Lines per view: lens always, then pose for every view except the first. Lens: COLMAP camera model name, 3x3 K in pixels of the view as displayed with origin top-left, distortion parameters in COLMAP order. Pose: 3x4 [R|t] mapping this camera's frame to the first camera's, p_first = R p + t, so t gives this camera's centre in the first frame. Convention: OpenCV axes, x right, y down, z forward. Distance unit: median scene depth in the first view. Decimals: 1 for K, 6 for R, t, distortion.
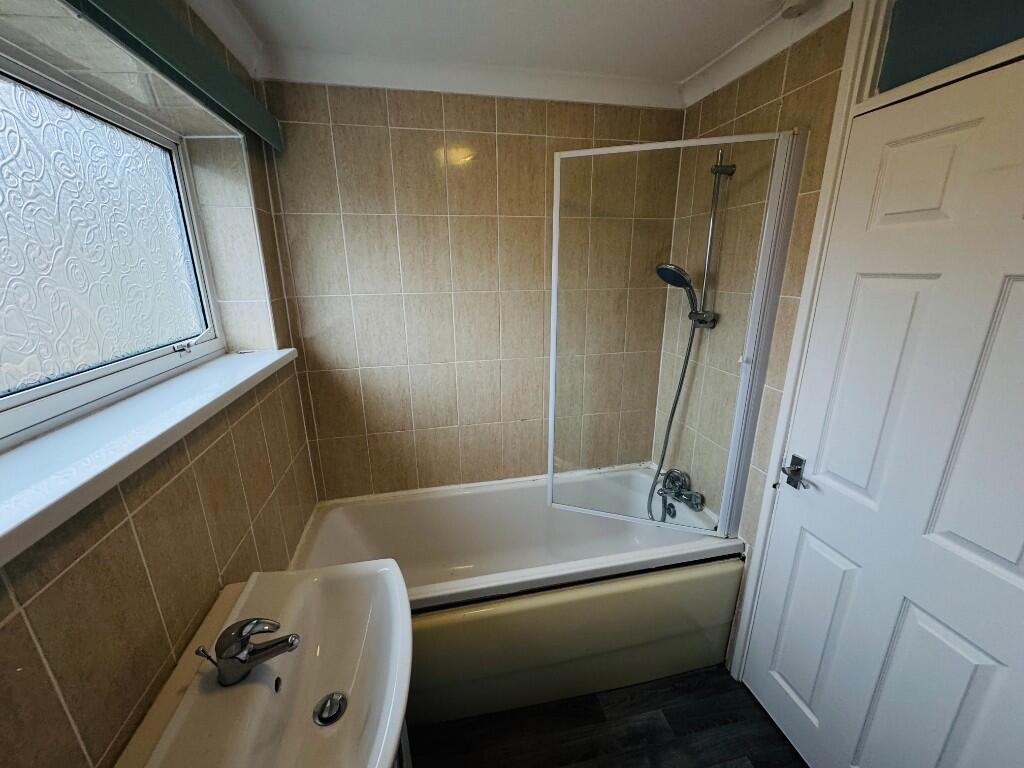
lens RADIAL K [[408.8, 0, 511.2], [0, 408.8, 384.0], [0, 0, 1]] dist [0.002296, 0.000556]
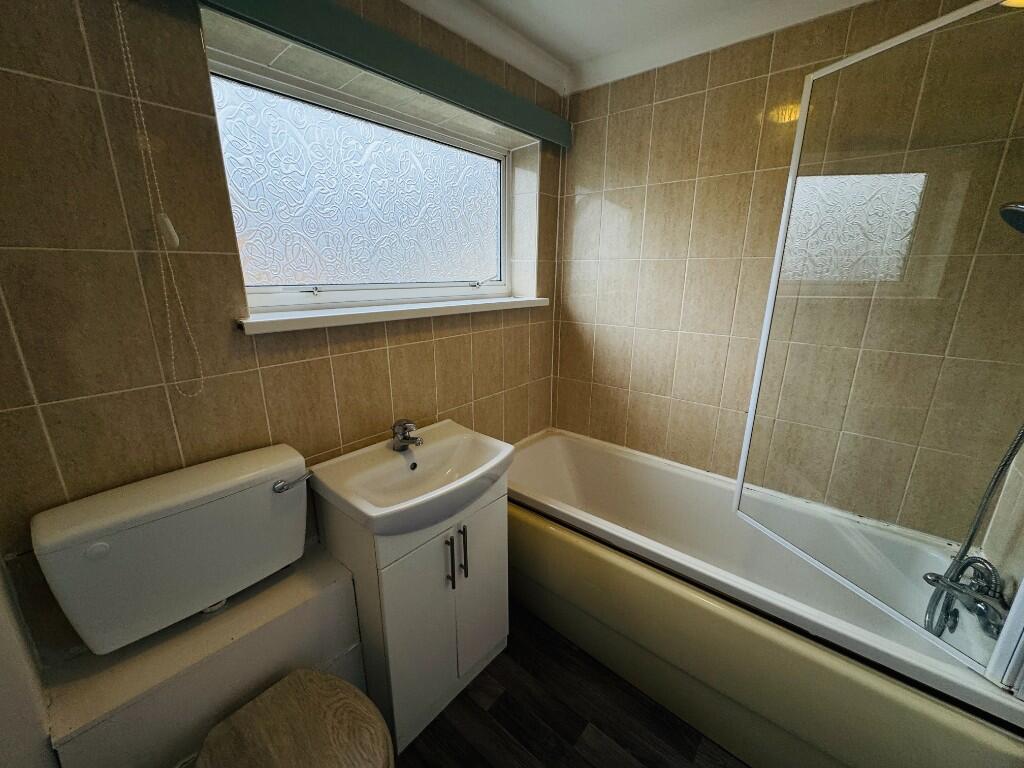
lens RADIAL K [[408.8, 0, 513.0], [0, 408.8, 384.7], [0, 0, 1]] dist [0.002296, 0.000556]
pose [[0.615444, 0.223308, -0.755886, 0.397533], [-0.230886, 0.968034, 0.097993, 0.067417], [0.753605, 0.114214, 0.647329, 0.080425]]
